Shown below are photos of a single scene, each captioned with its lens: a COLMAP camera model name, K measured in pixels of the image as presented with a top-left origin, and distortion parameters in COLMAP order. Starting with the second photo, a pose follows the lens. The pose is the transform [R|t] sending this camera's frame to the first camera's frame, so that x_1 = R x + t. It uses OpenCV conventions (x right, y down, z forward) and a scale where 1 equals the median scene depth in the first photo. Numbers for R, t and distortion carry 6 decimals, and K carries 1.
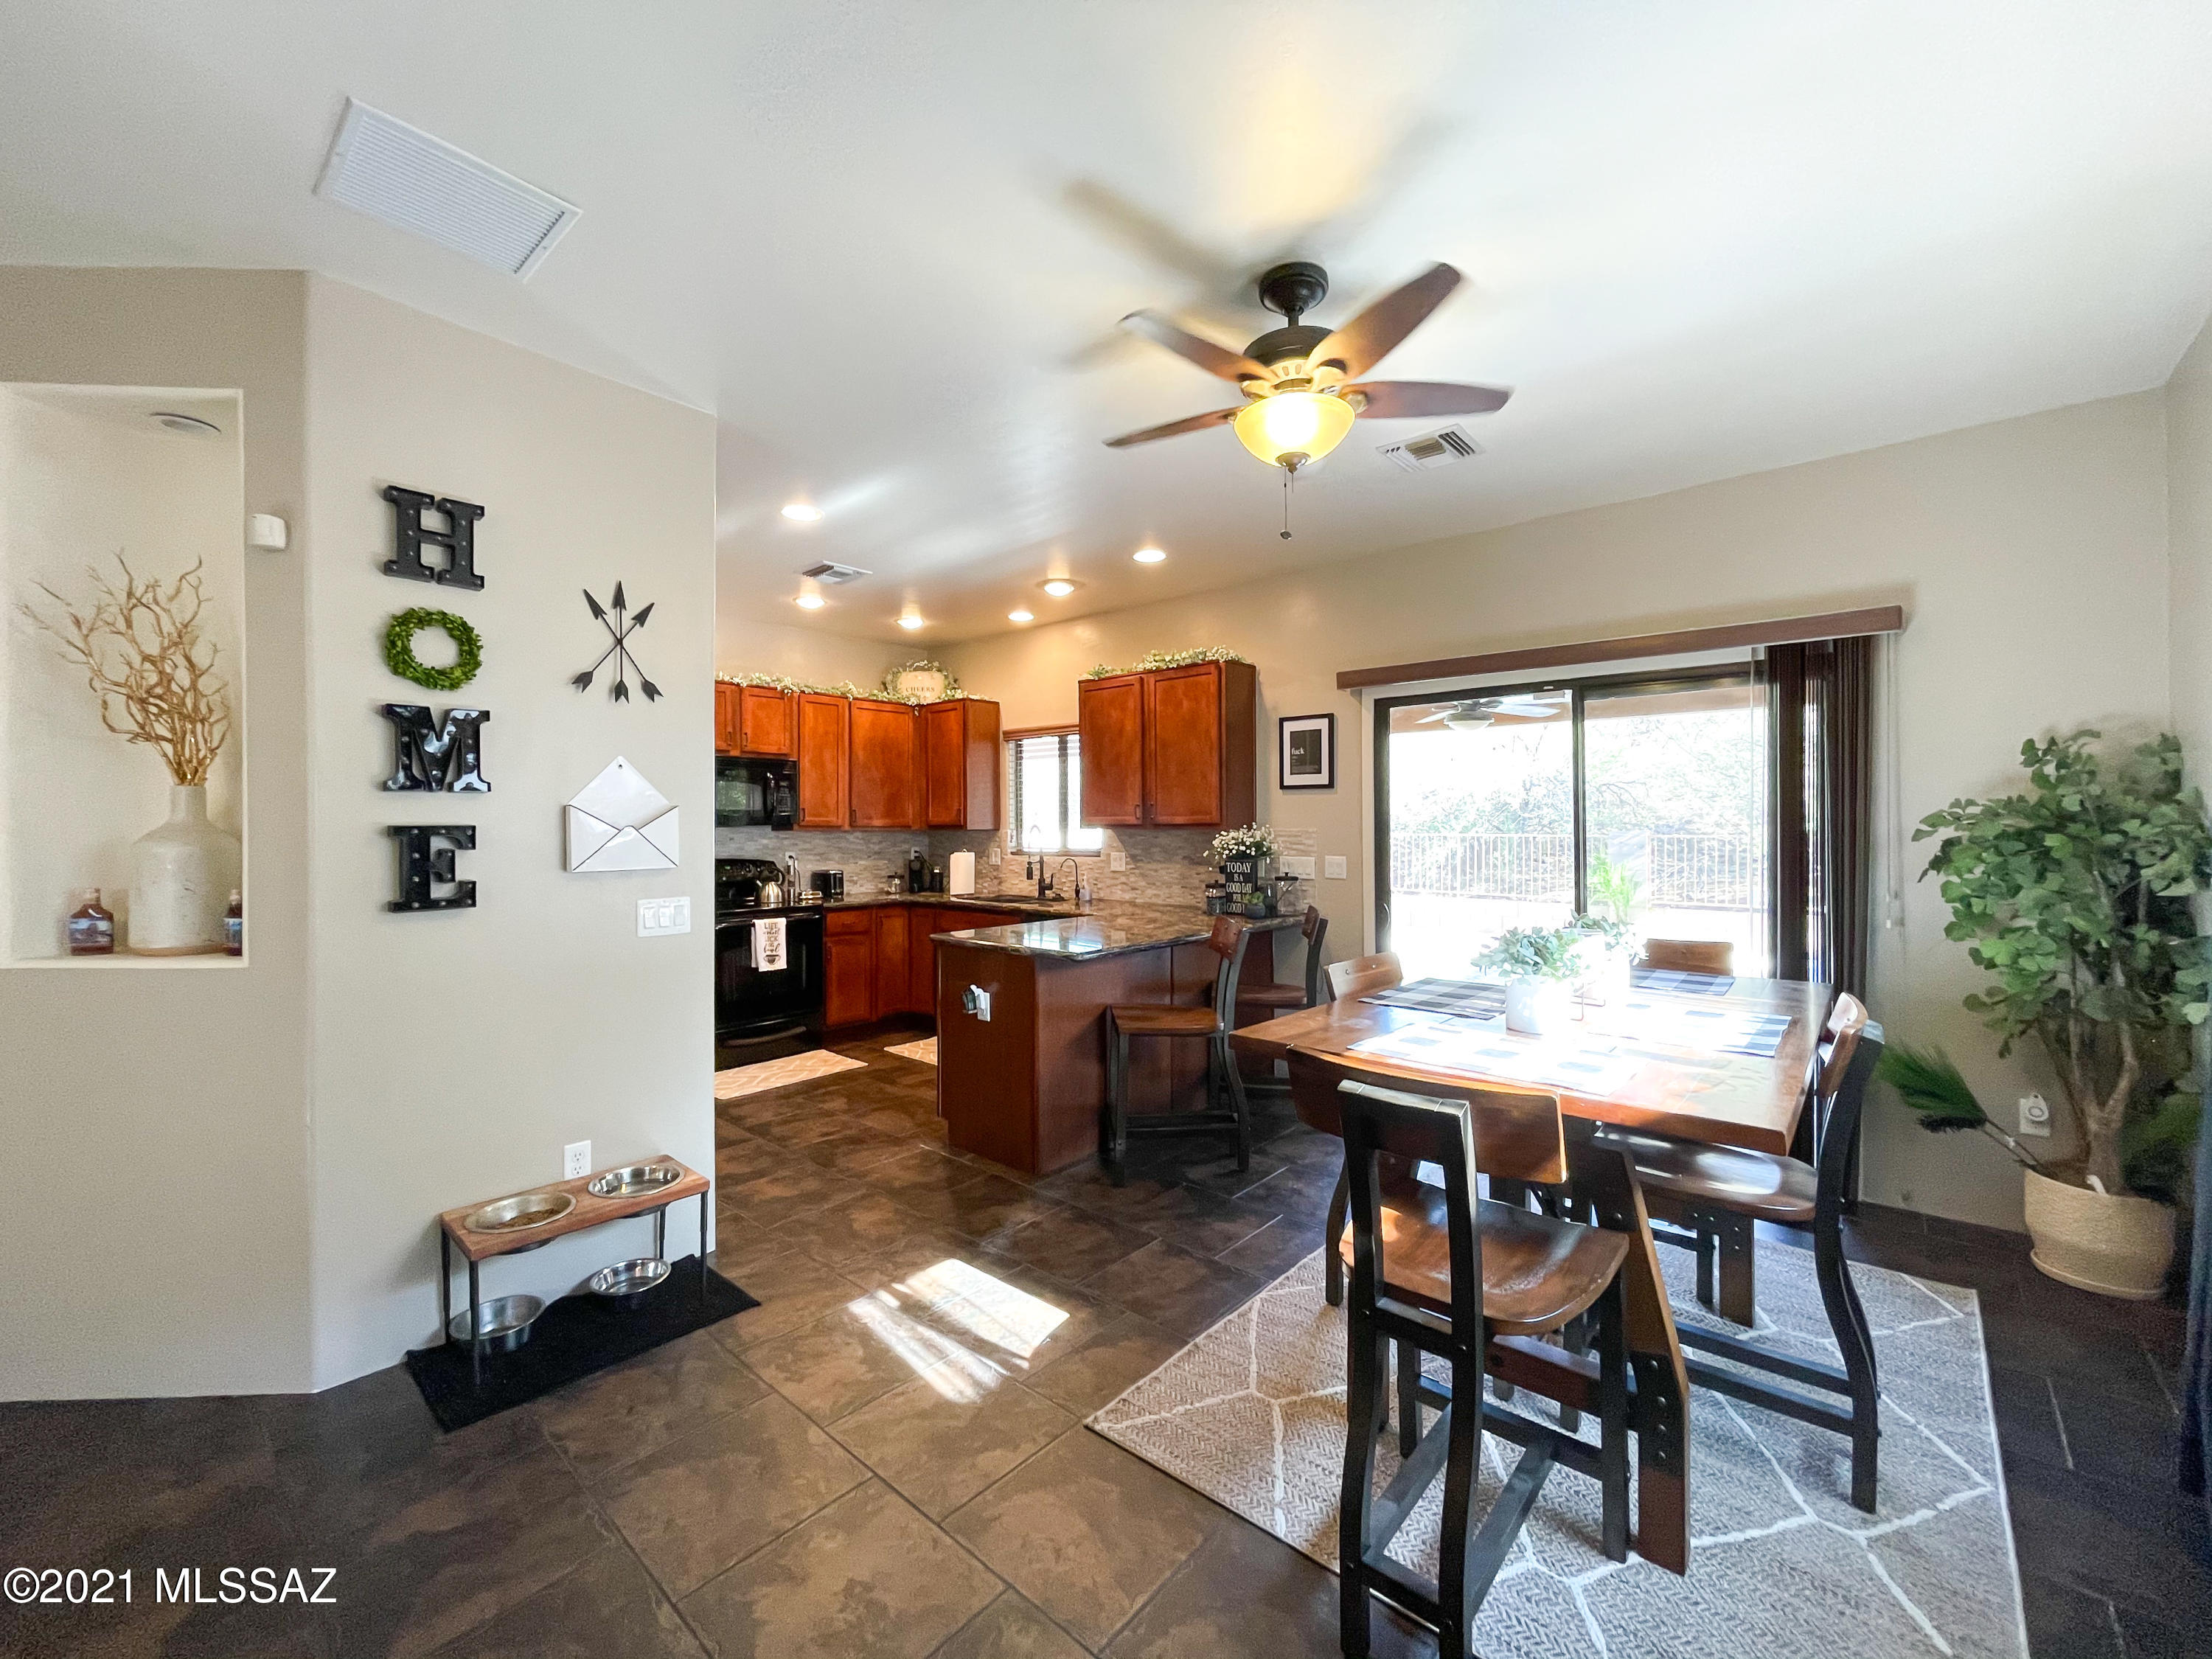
lens RADIAL K [[894.3, 0, 1101.1], [0, 894.3, 823.7], [0, 0, 1]] dist [-0.002748, -0.001813]
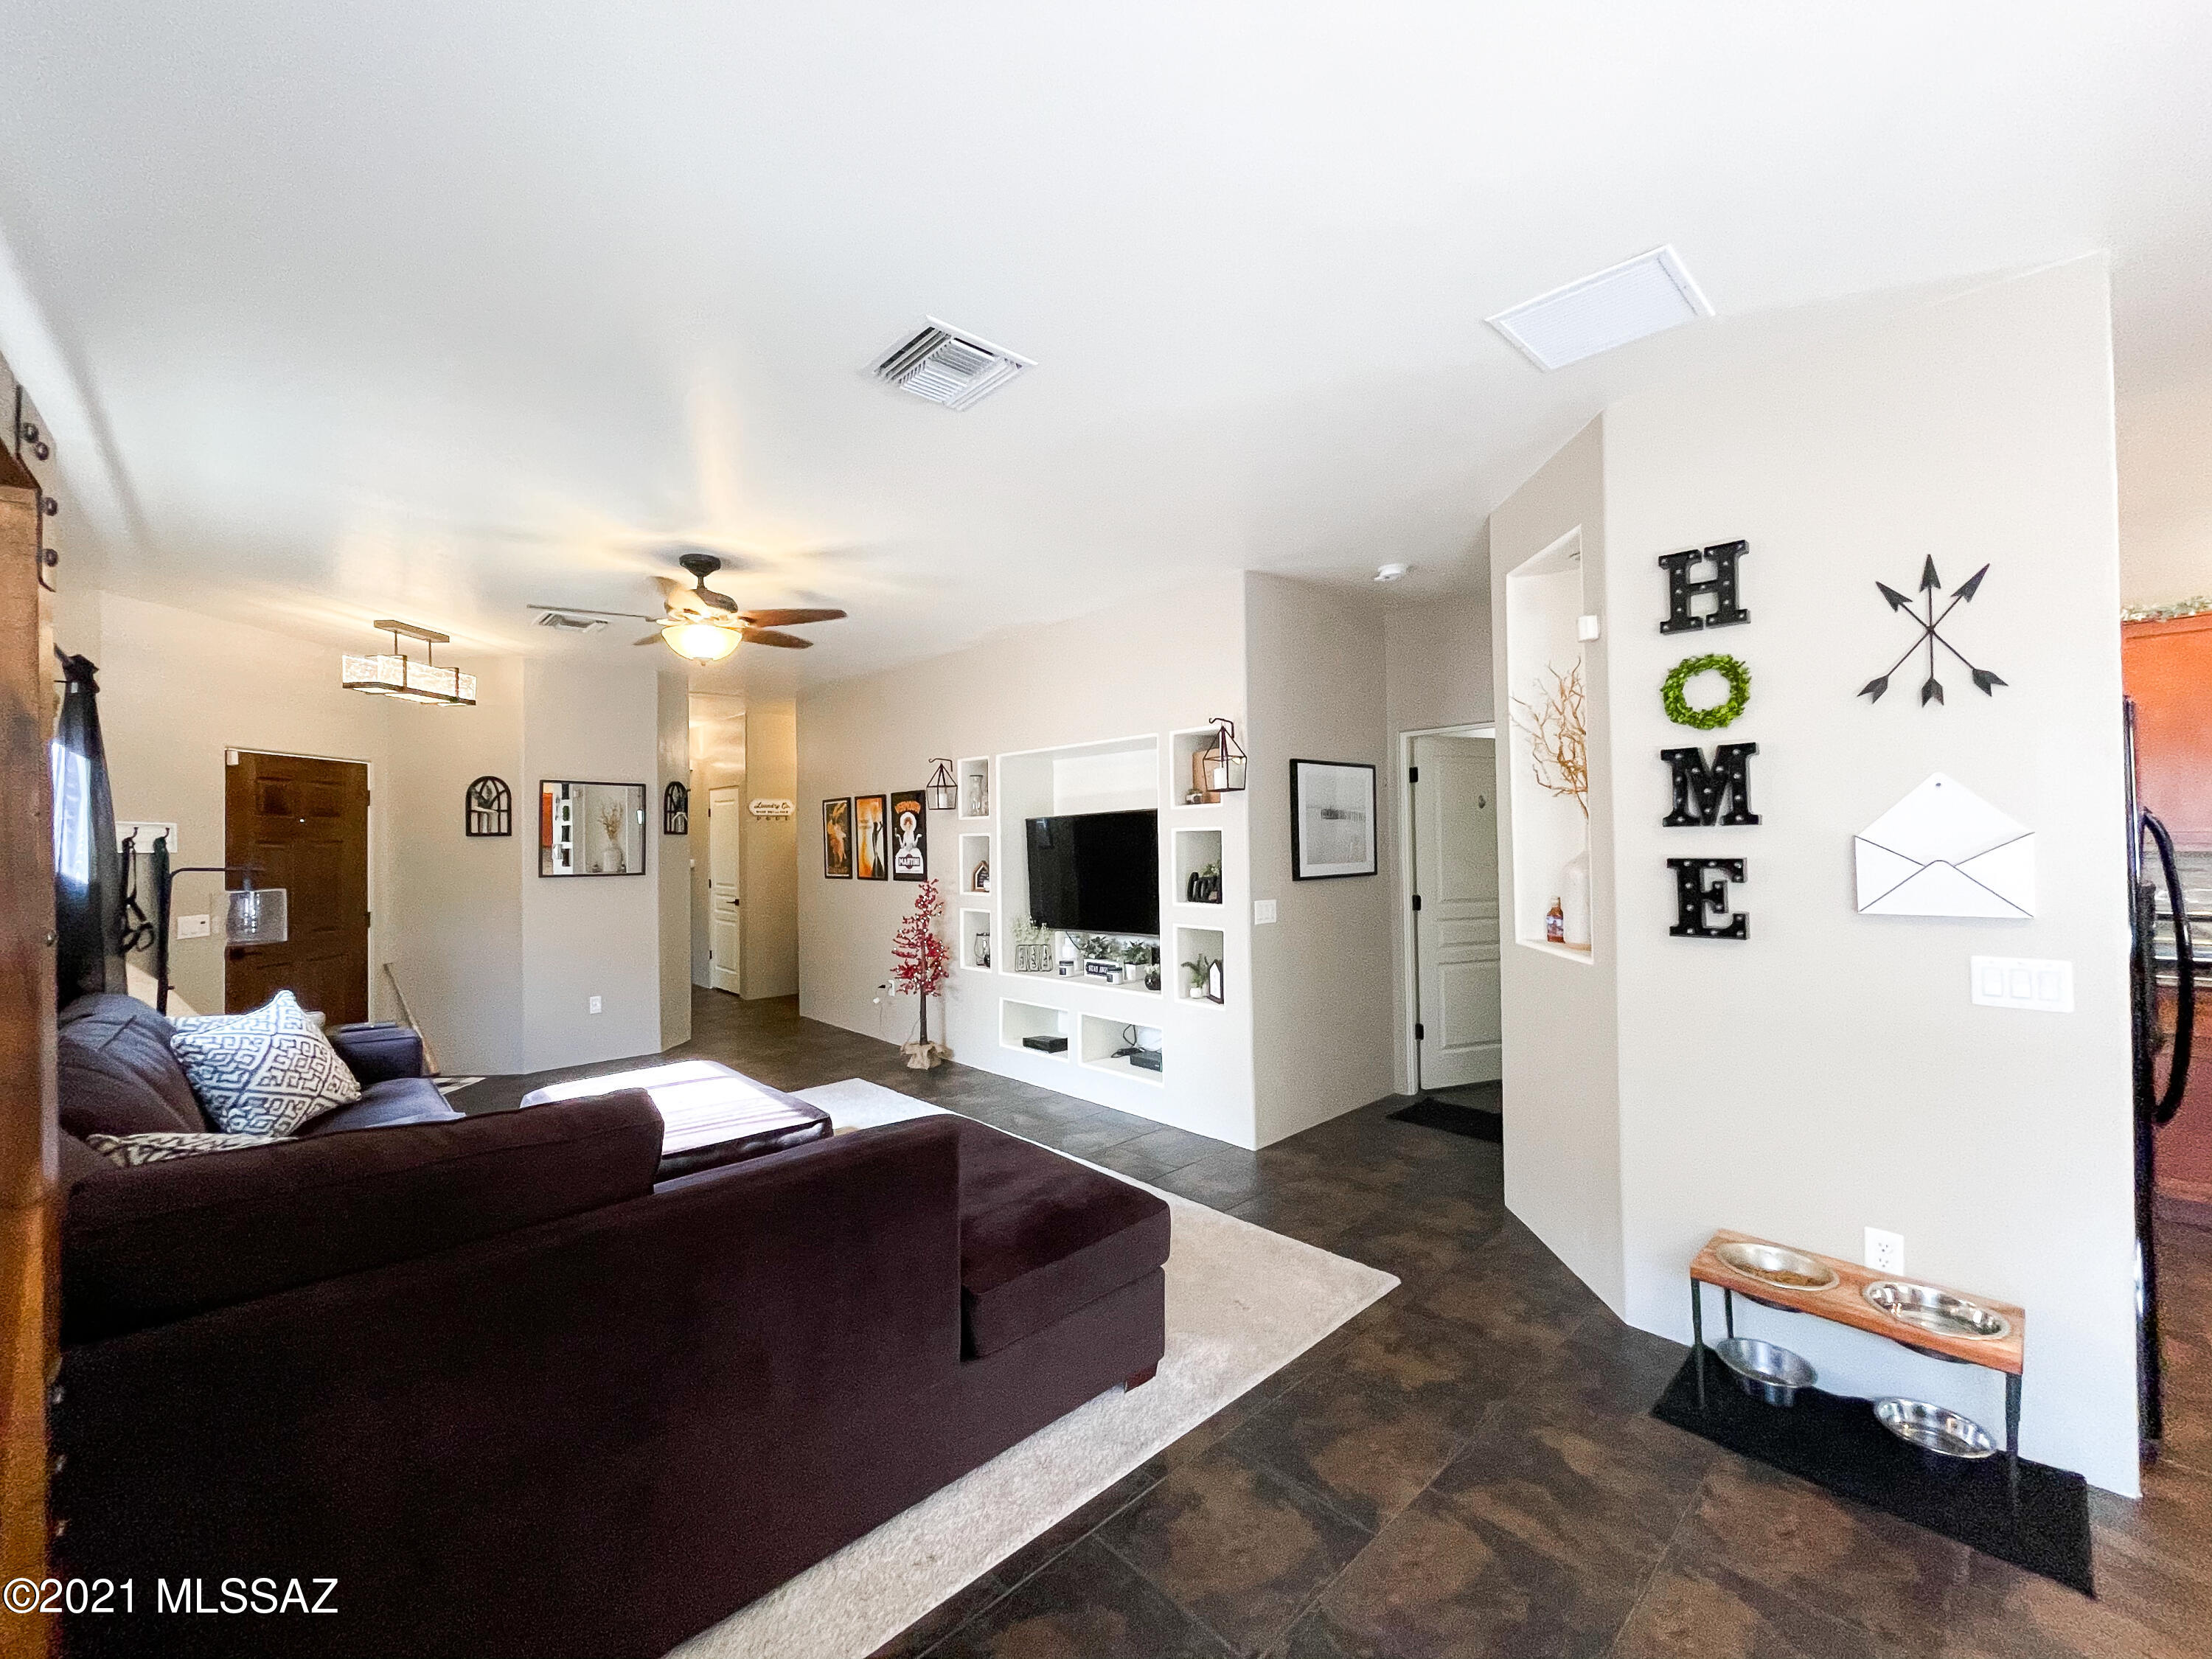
lens RADIAL K [[894.3, 0, 1097.4], [0, 894.3, 826.0], [0, 0, 1]] dist [-0.002748, -0.001813]
pose [[-0.095943, -0.011553, -0.995320, 0.186749], [0.013727, 0.999822, -0.012929, -0.015992], [0.995292, -0.014903, -0.095767, 0.188742]]
